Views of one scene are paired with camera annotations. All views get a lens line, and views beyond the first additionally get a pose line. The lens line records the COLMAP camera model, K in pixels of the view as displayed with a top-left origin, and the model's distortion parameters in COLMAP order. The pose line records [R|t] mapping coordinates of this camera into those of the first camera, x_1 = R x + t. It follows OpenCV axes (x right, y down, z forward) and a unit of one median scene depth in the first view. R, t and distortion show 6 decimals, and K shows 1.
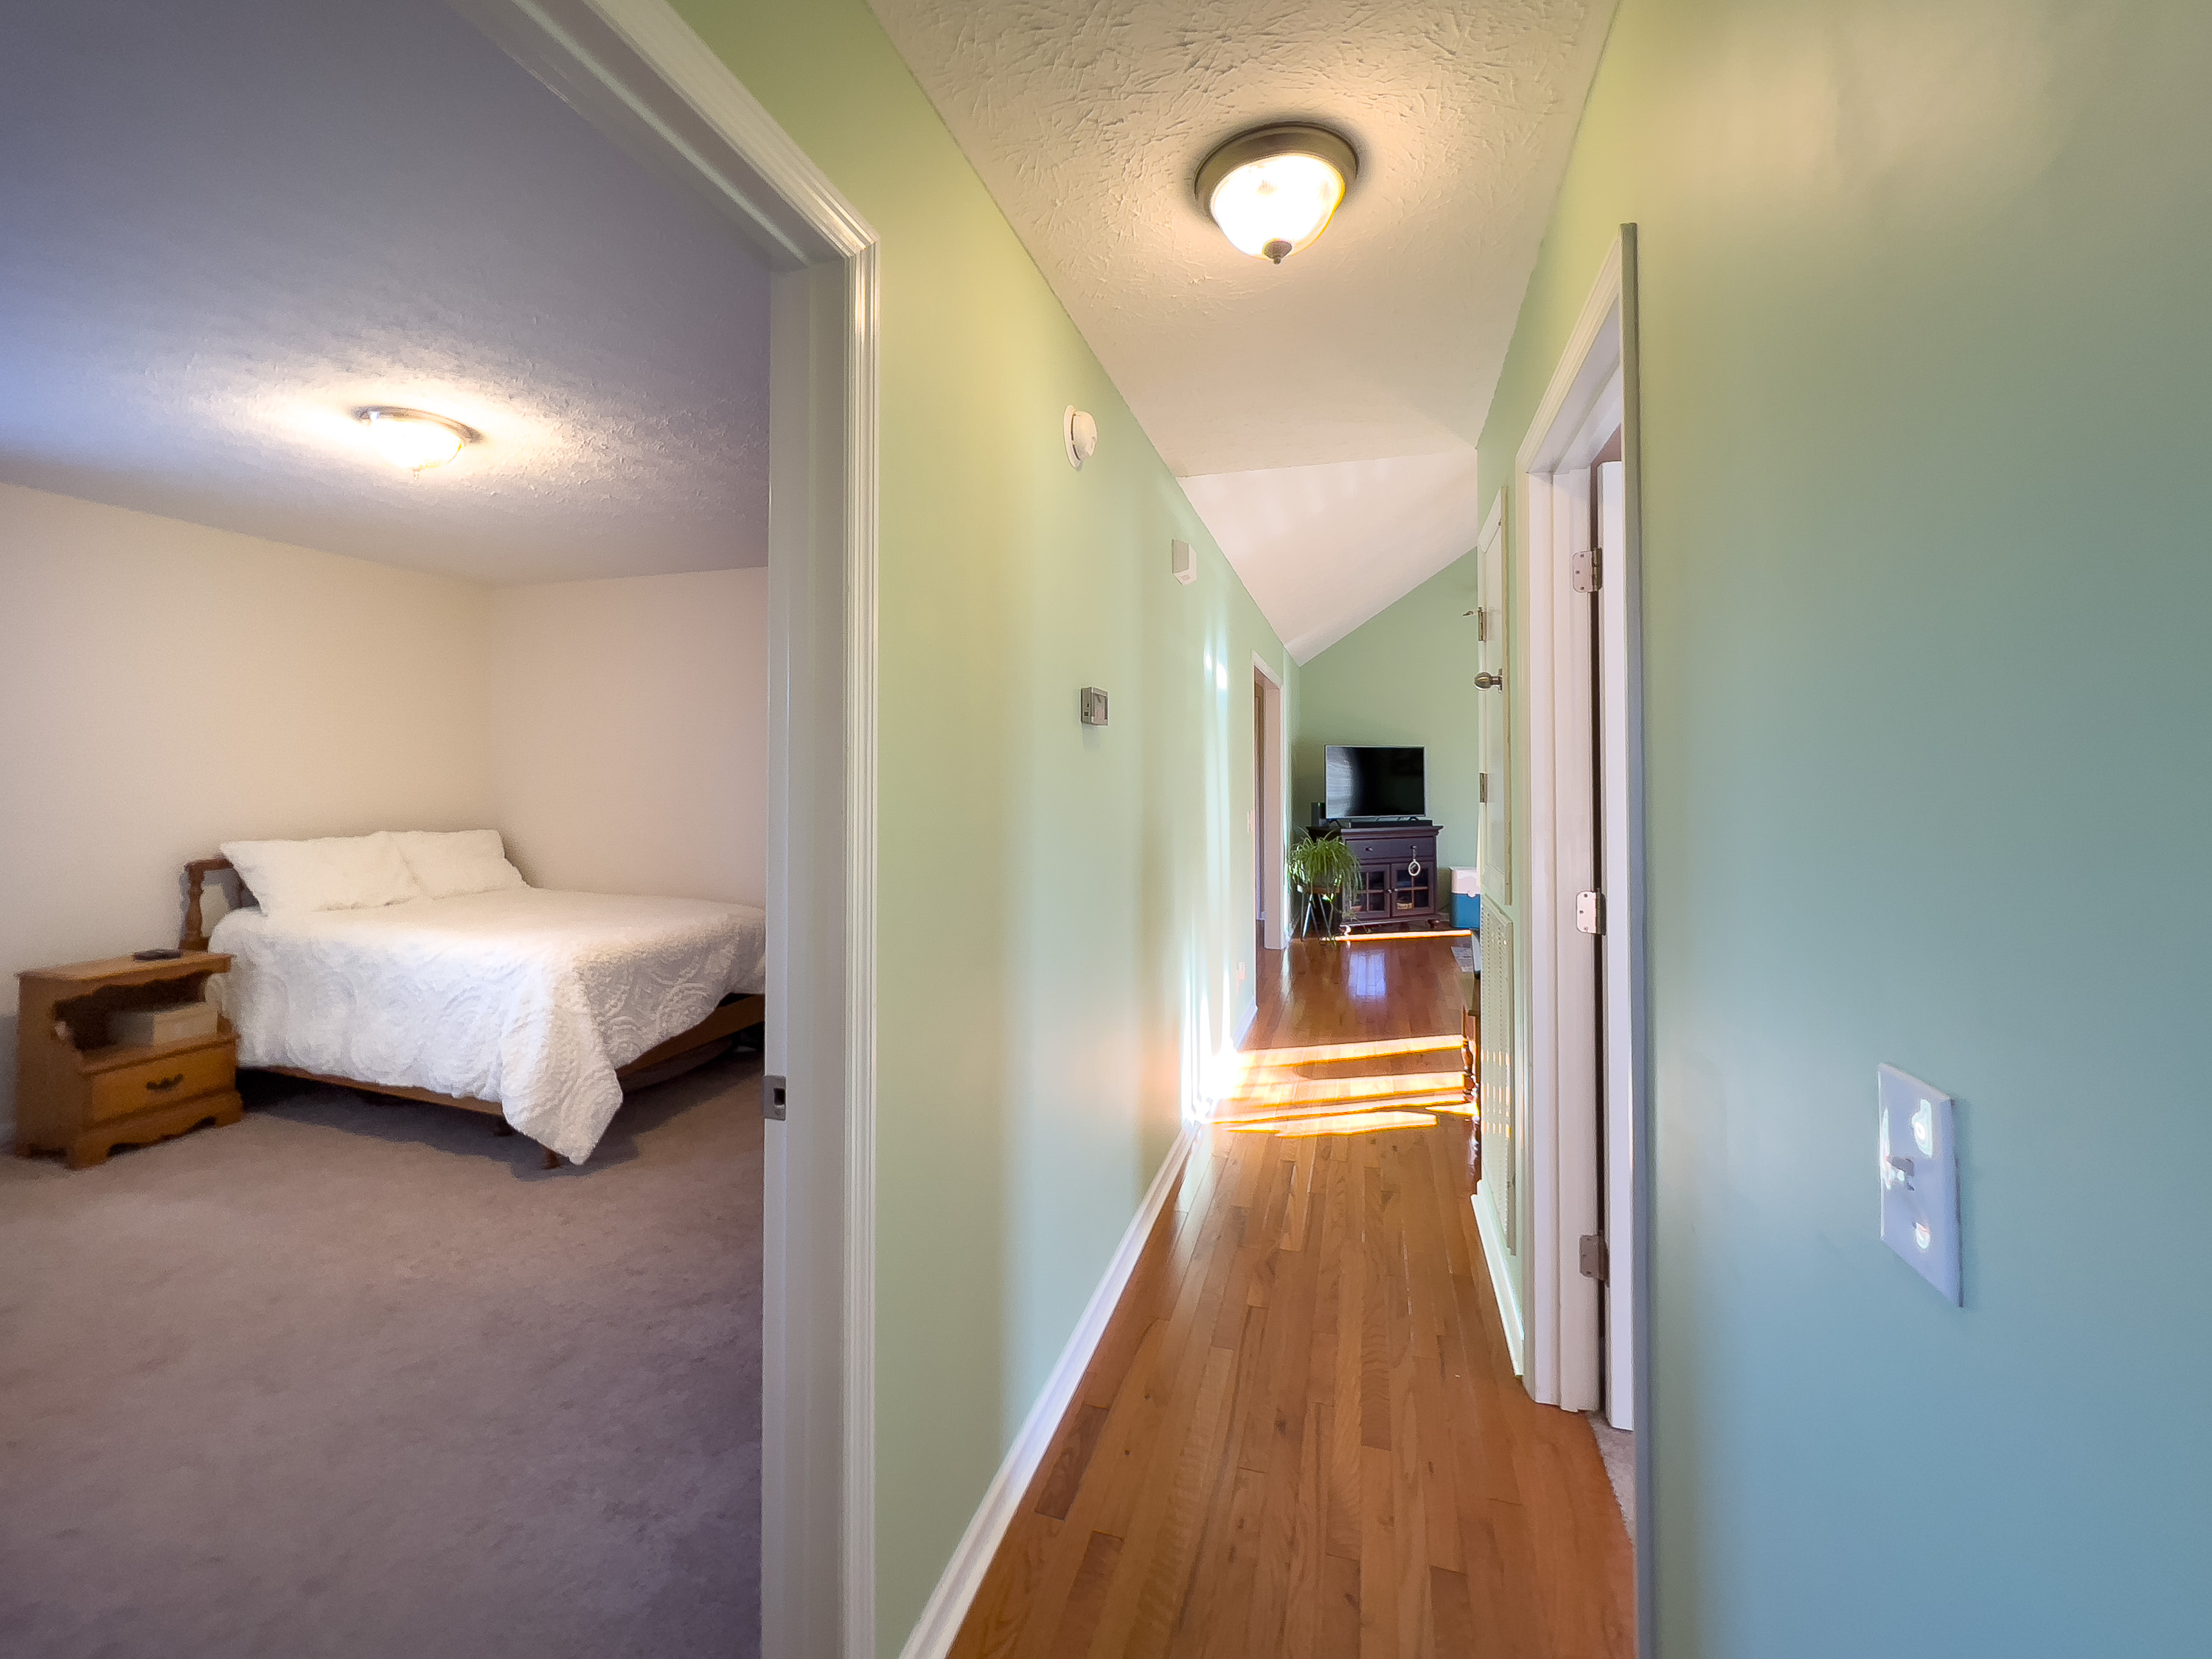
lens RADIAL K [[910.3, 0, 1089.4], [0, 910.3, 776.0], [0, 0, 1]] dist [-0.002199, 0.000756]
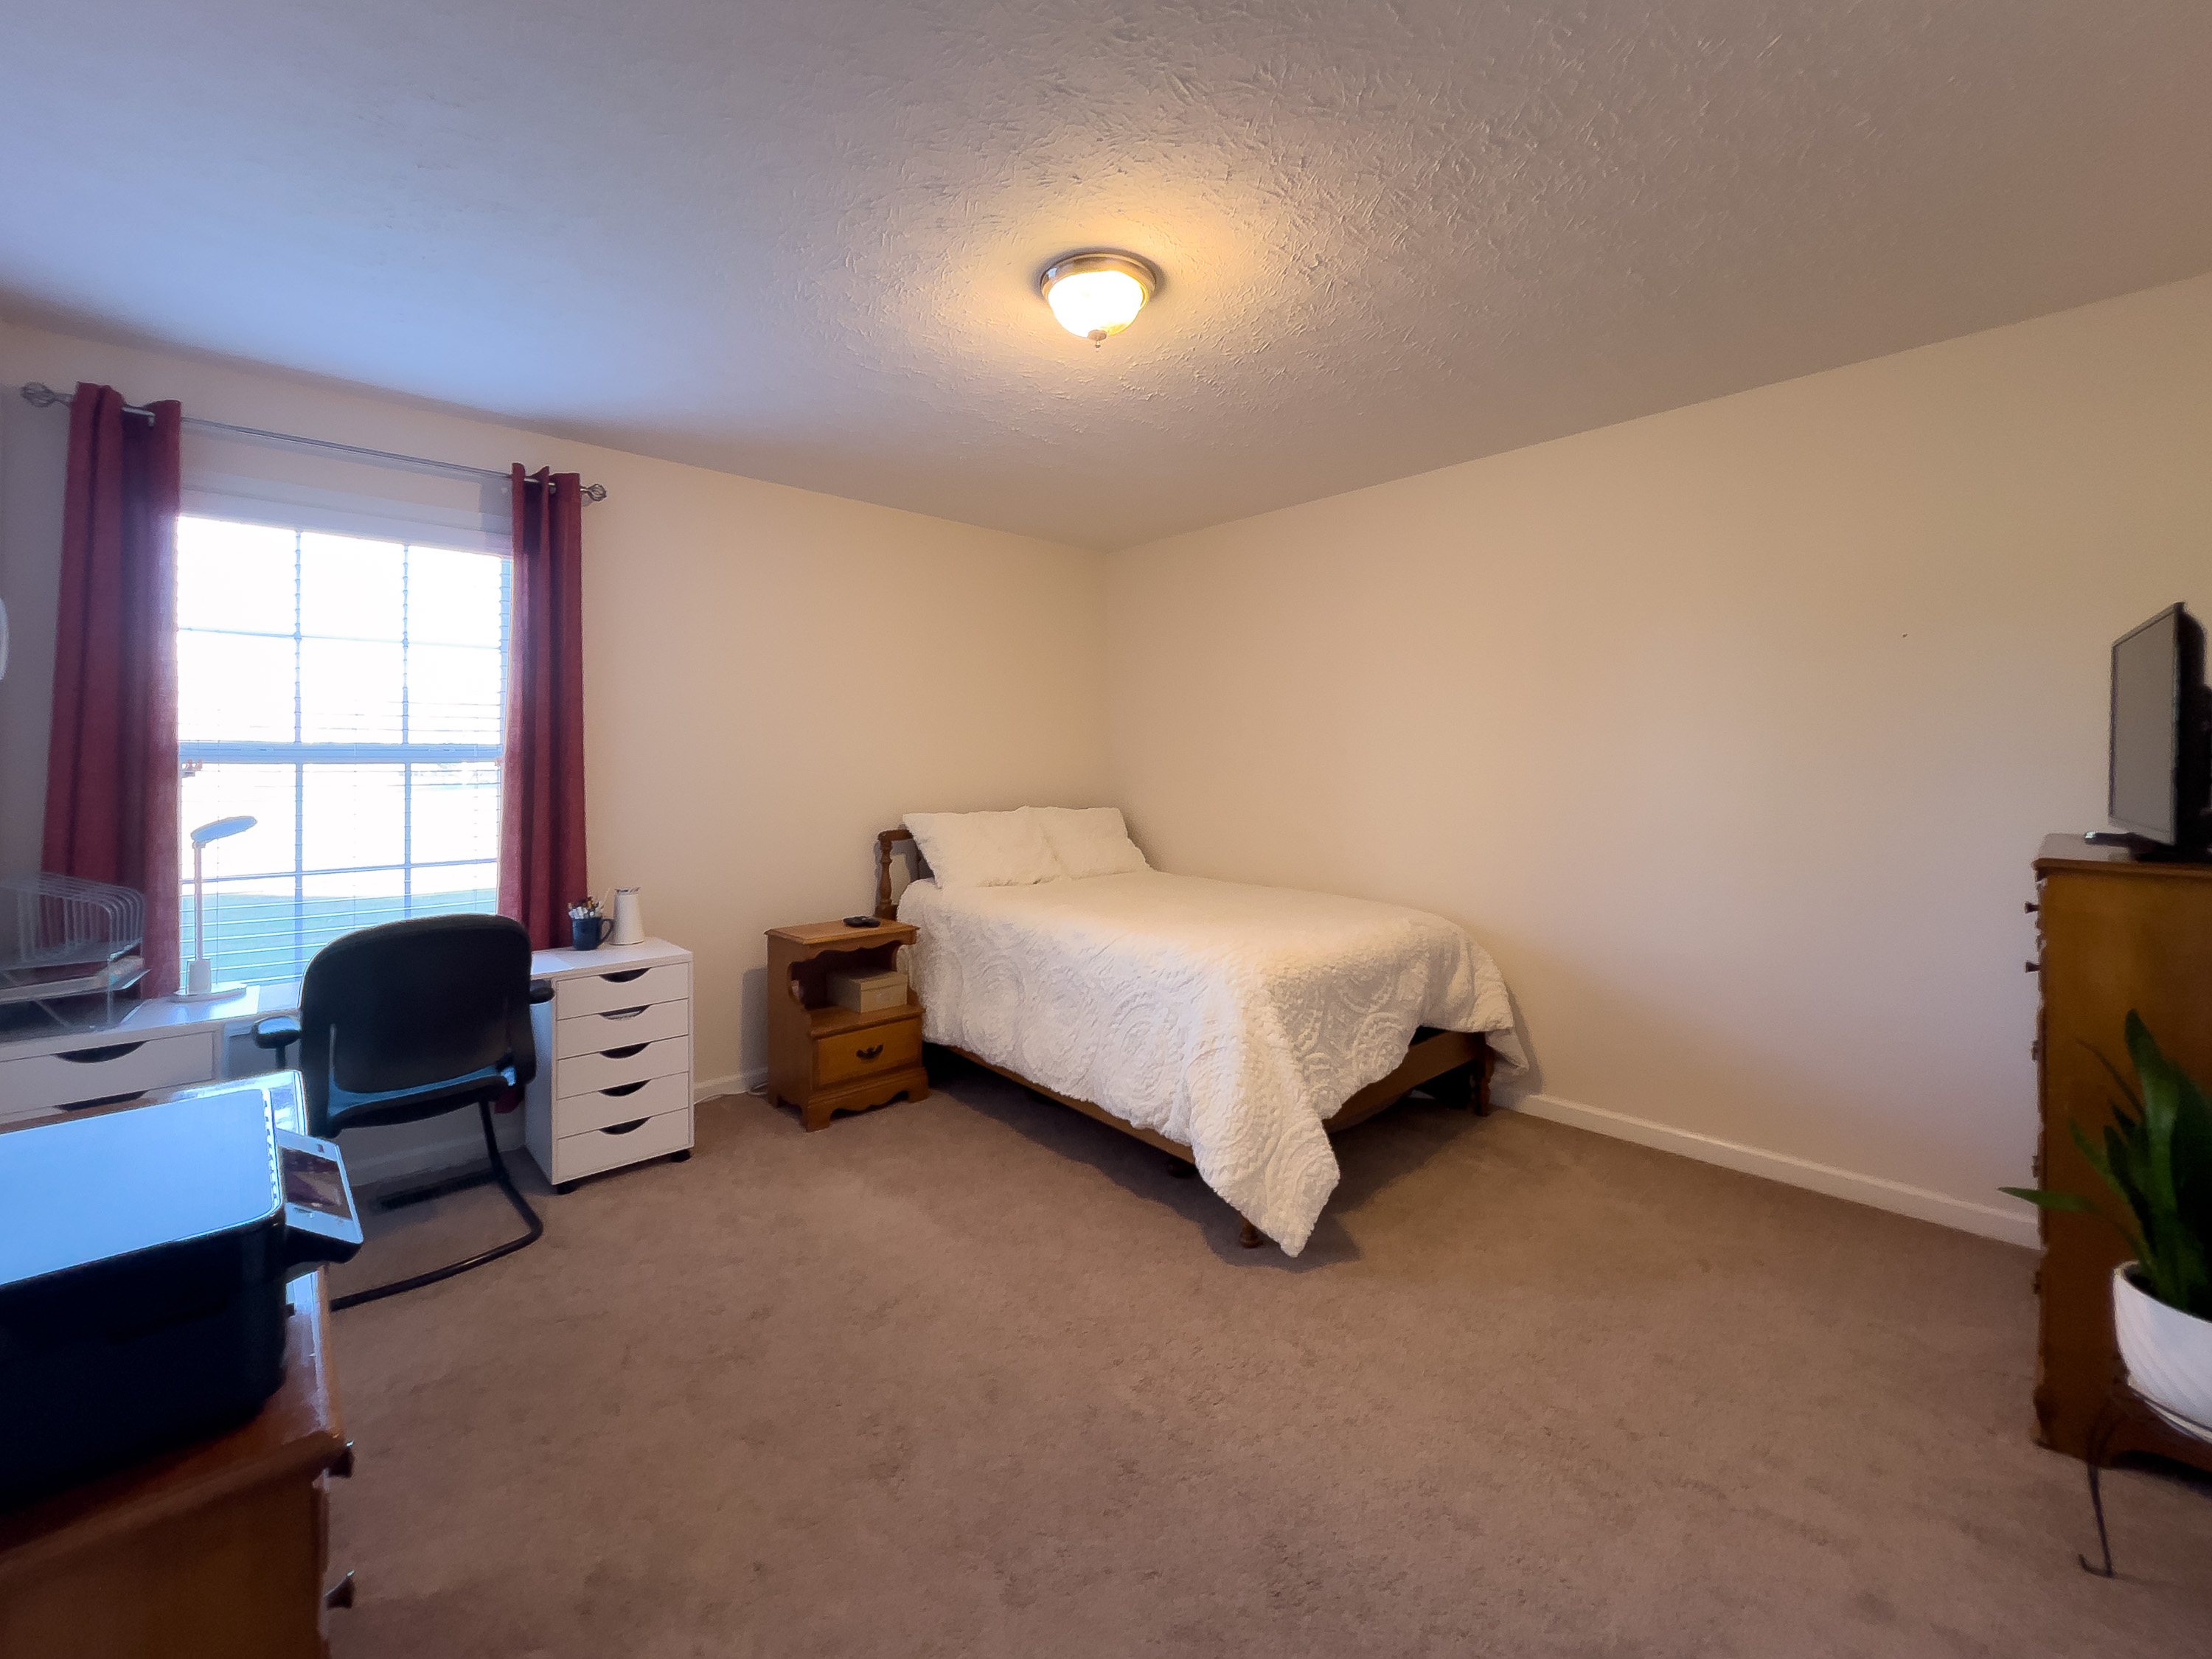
lens RADIAL K [[910.3, 0, 1109.0], [0, 910.3, 811.4], [0, 0, 1]] dist [-0.002199, 0.000756]
pose [[0.869740, 0.017838, -0.493188, -0.291930], [0.005722, 0.998915, 0.046221, 0.028873], [0.493477, -0.043022, 0.868694, 0.264828]]
